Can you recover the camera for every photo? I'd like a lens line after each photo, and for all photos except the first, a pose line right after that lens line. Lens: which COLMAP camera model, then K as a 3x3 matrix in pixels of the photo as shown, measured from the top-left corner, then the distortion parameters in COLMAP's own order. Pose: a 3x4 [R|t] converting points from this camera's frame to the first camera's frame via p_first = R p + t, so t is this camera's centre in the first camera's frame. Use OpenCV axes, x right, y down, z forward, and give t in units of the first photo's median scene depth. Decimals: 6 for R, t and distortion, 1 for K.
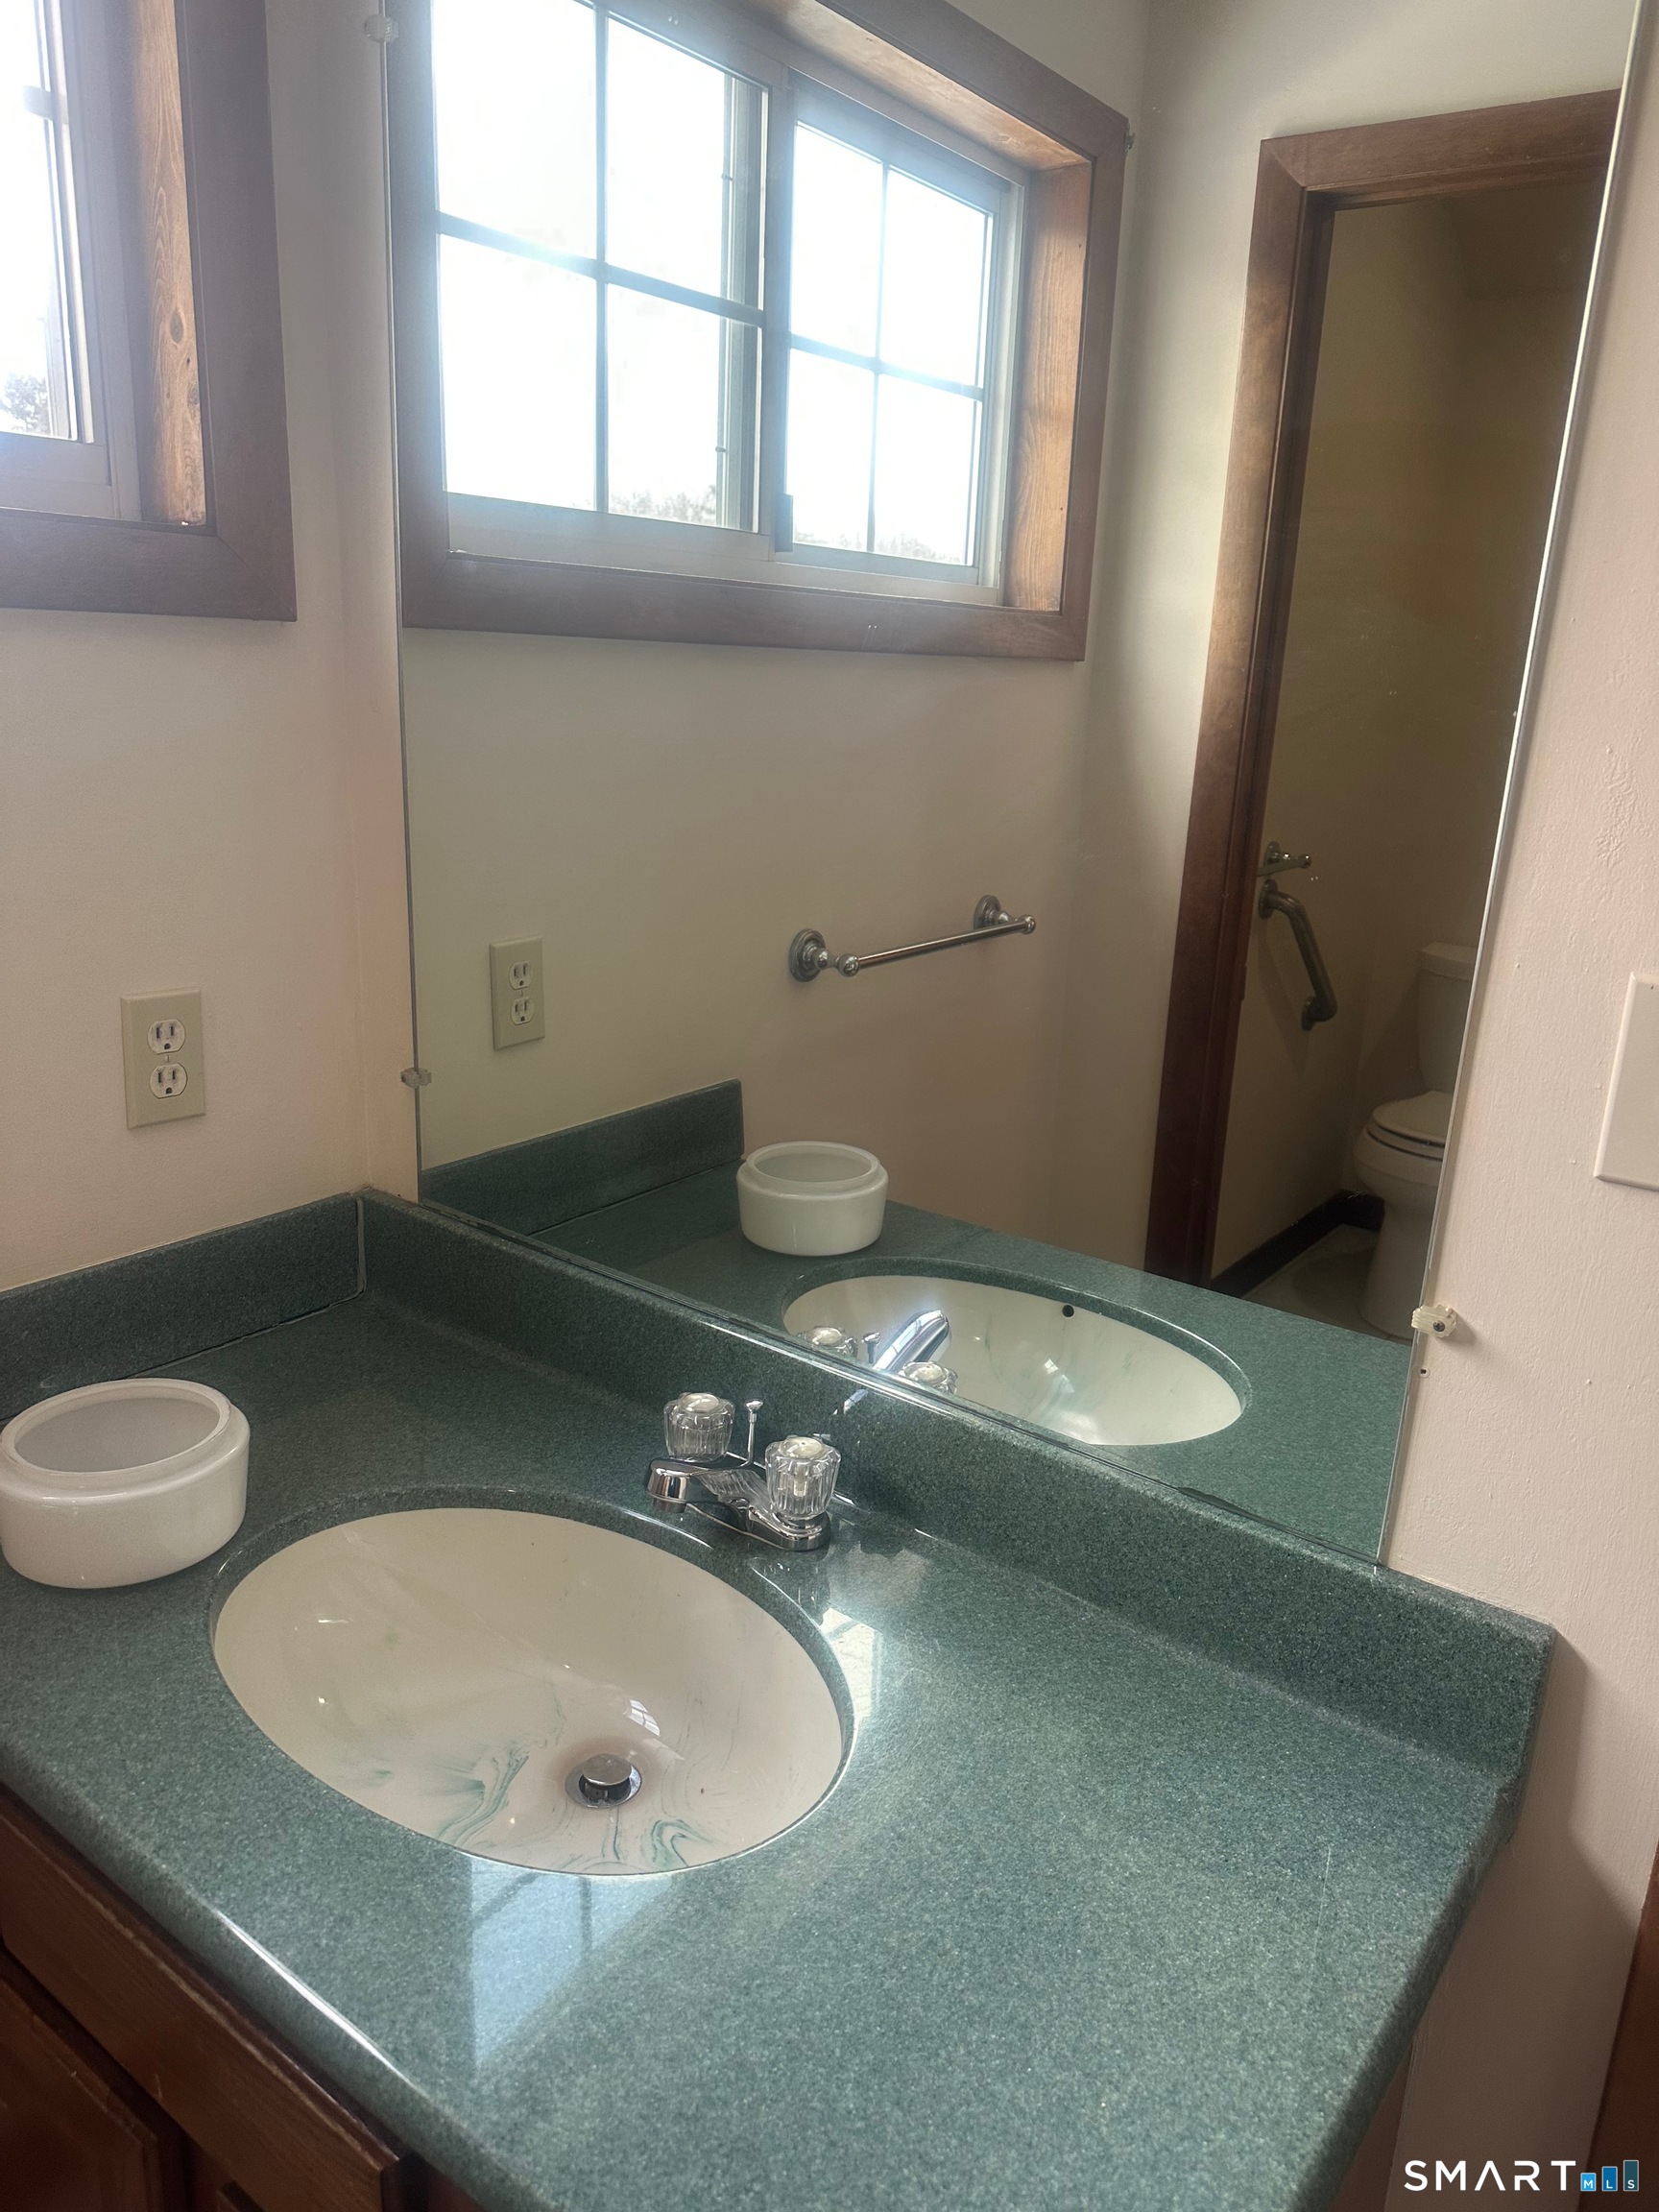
lens RADIAL K [[1548.9, 0, 836.0], [0, 1548.9, 1094.5], [0, 0, 1]] dist [0.060255, -0.073761]
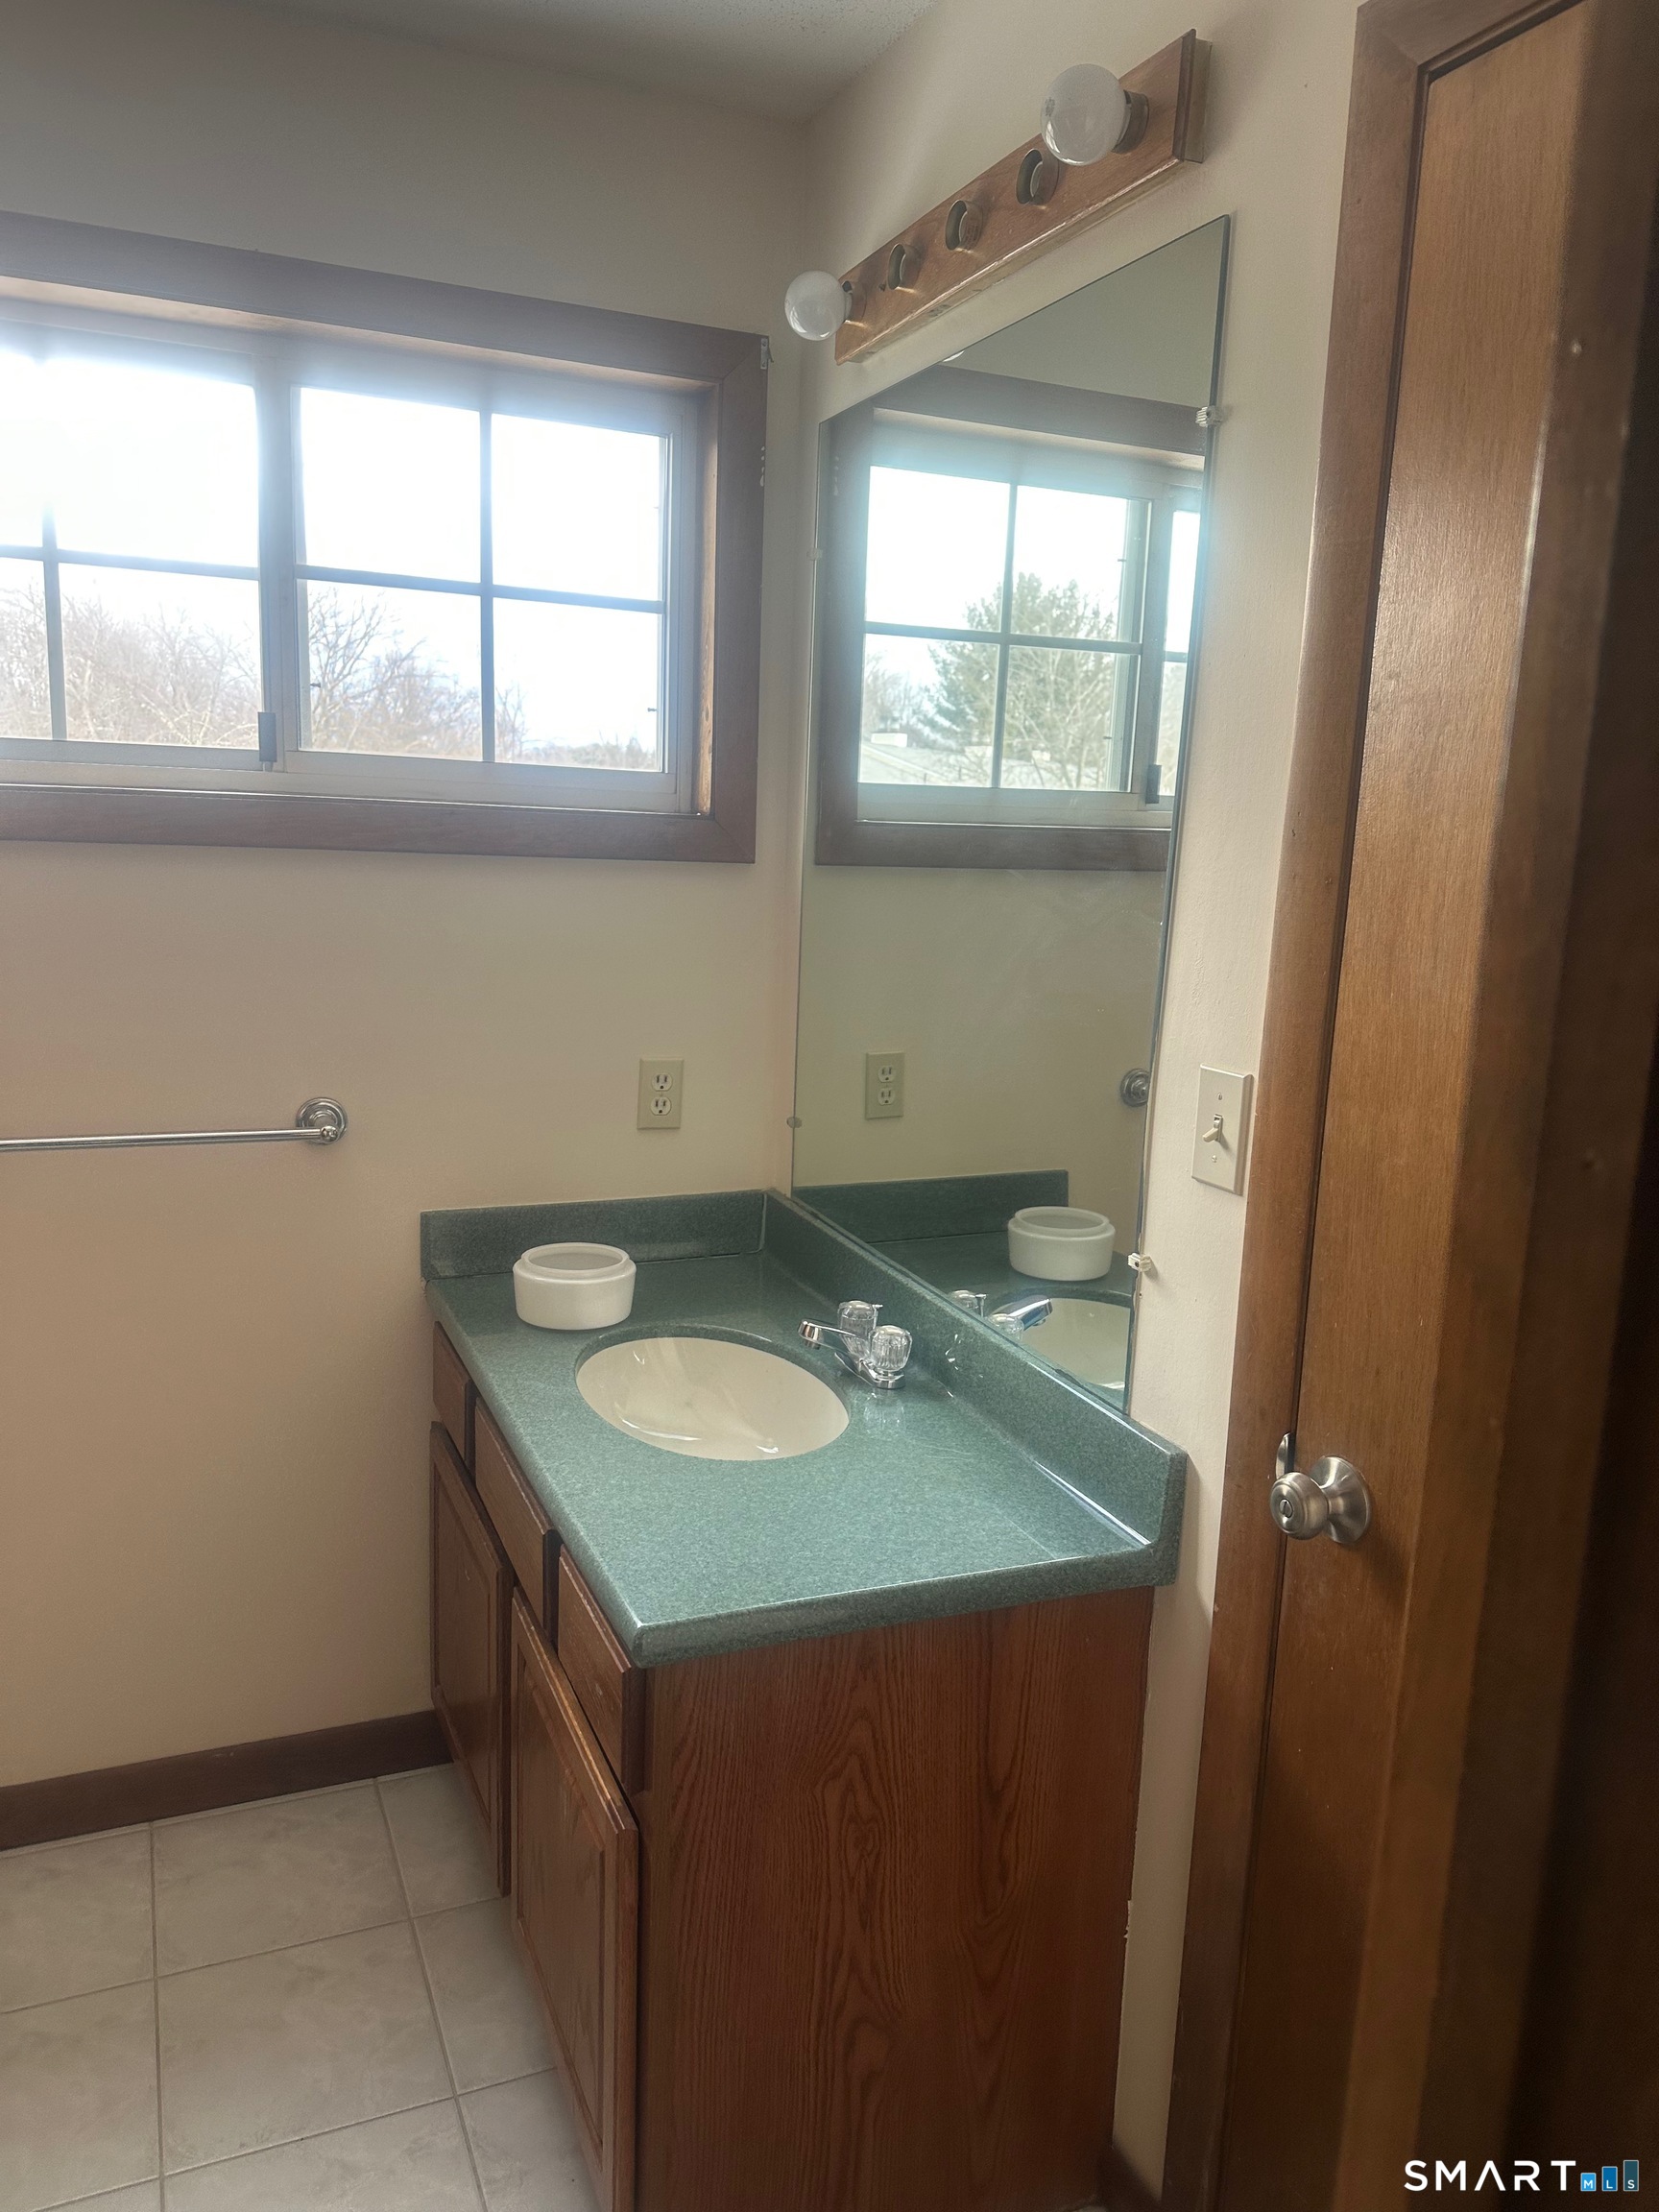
lens RADIAL K [[1548.9, 0, 832.9], [0, 1548.9, 1103.3], [0, 0, 1]] dist [0.060255, -0.073761]
pose [[0.868771, 0.078657, -0.488927, 0.636454], [-0.135545, 0.987372, -0.082003, 0.109667], [0.476303, 0.137514, 0.868462, -0.480281]]
